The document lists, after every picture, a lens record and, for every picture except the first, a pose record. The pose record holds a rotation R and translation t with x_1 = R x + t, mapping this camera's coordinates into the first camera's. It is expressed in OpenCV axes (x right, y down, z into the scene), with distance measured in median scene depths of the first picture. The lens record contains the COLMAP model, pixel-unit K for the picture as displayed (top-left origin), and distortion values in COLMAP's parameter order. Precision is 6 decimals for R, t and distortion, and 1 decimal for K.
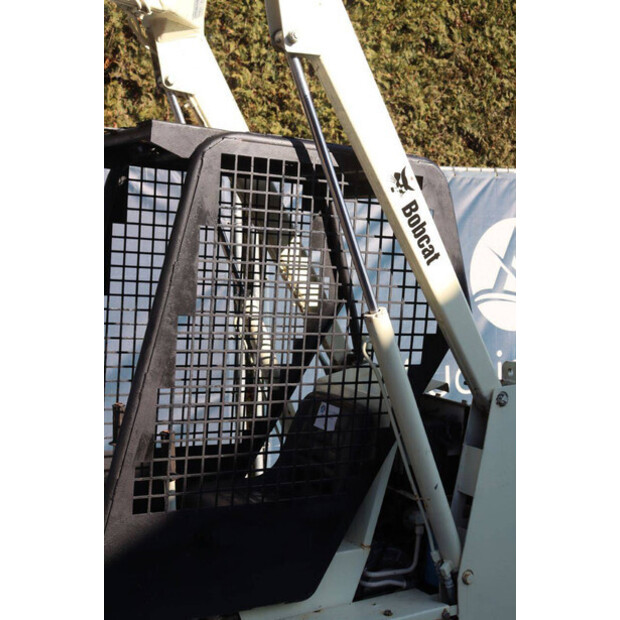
lens RADIAL K [[898.8, 0, 300.7], [0, 898.8, 310.1], [0, 0, 1]] dist [0.167867, 0.026750]
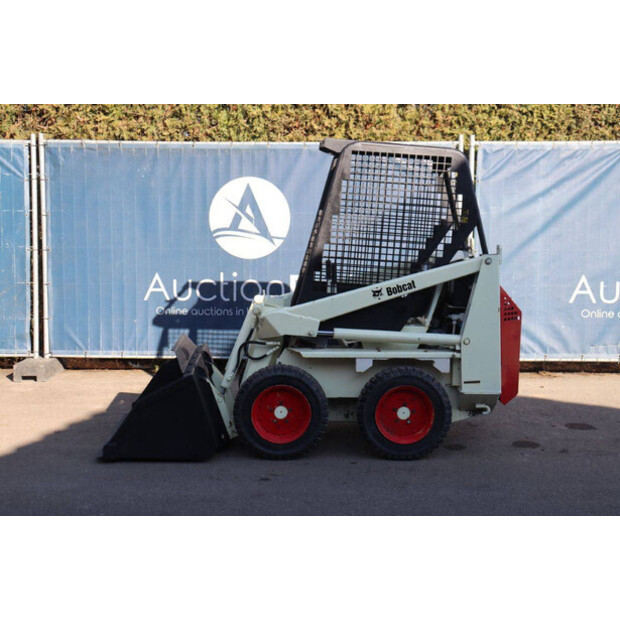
lens RADIAL K [[940.4, 0, 310.0], [0, 940.4, 310.0], [0, 0, 1]] dist [0.136291, 0.148277]
pose [[0.898815, 0.056115, -0.434721, 0.423687], [-0.044460, 0.998328, 0.036943, 0.077166], [0.436067, -0.013877, 0.899807, -0.613437]]
